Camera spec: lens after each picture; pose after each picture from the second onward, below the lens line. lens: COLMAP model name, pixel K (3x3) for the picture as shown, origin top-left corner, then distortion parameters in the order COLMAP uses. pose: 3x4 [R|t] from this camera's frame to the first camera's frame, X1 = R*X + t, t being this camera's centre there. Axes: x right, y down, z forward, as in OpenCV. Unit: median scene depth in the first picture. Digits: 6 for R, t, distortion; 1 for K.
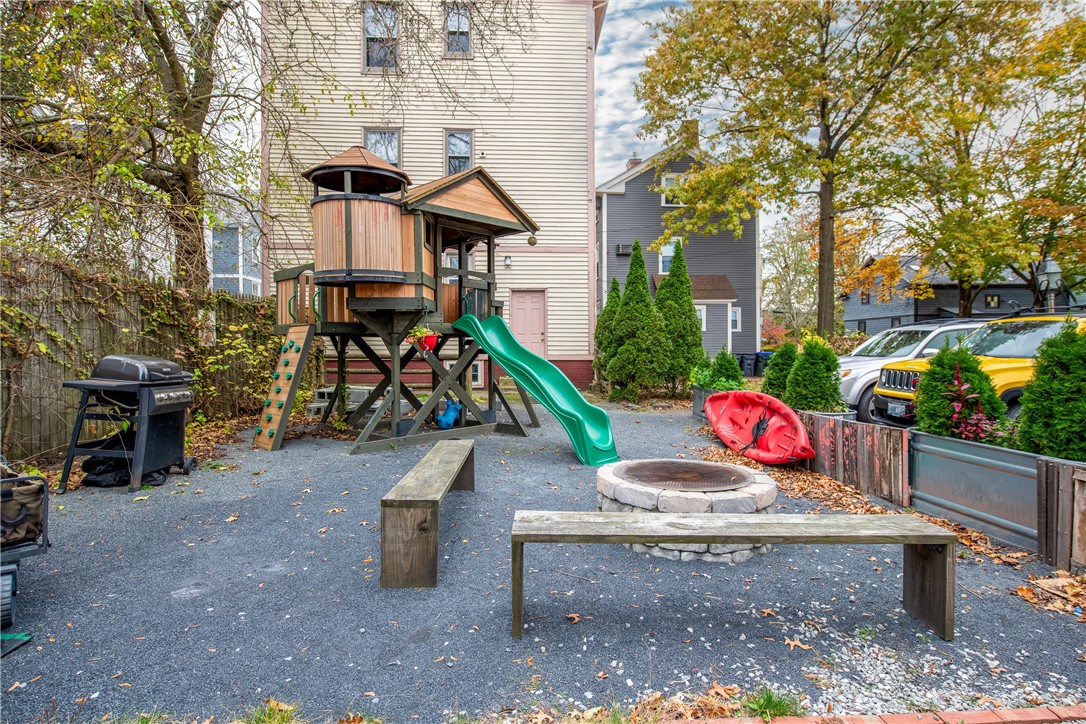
lens RADIAL K [[550.6, 0, 543.8], [0, 550.6, 359.1], [0, 0, 1]] dist [0.010747, -0.000269]
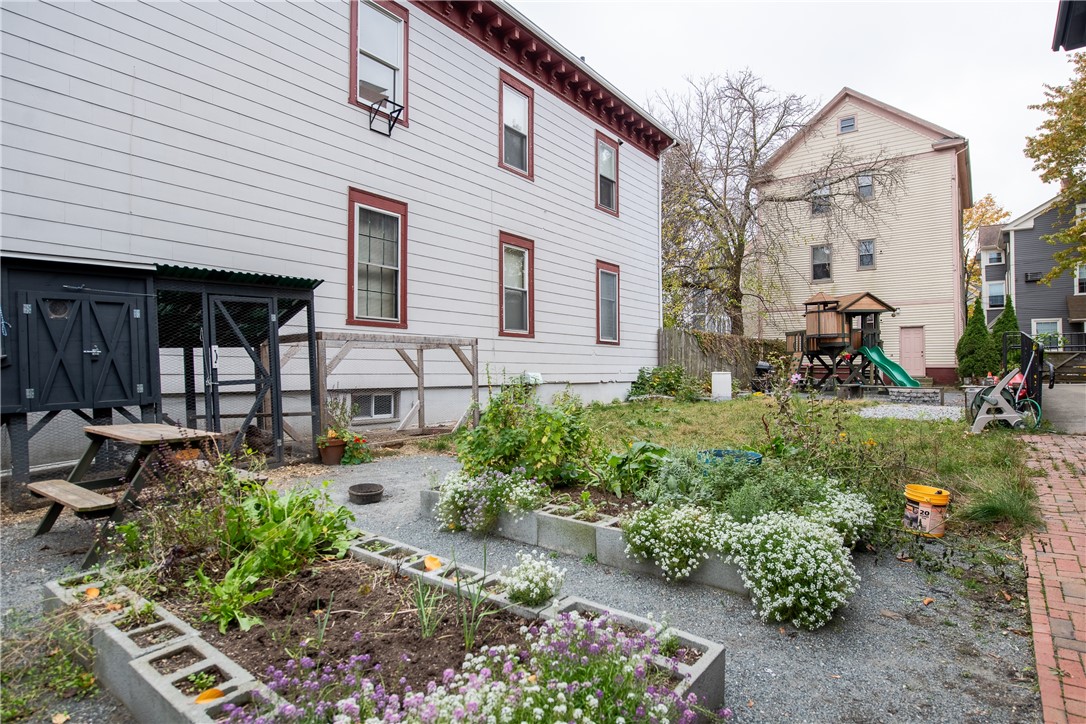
lens RADIAL K [[596.5, 0, 547.0], [0, 596.5, 355.9], [0, 0, 1]] dist [-0.005866, -0.000363]
pose [[0.777981, -0.013739, -0.628138, 0.456177], [-0.010423, 0.999341, -0.034767, 0.075474], [0.628202, 0.033595, 0.777325, -2.086769]]
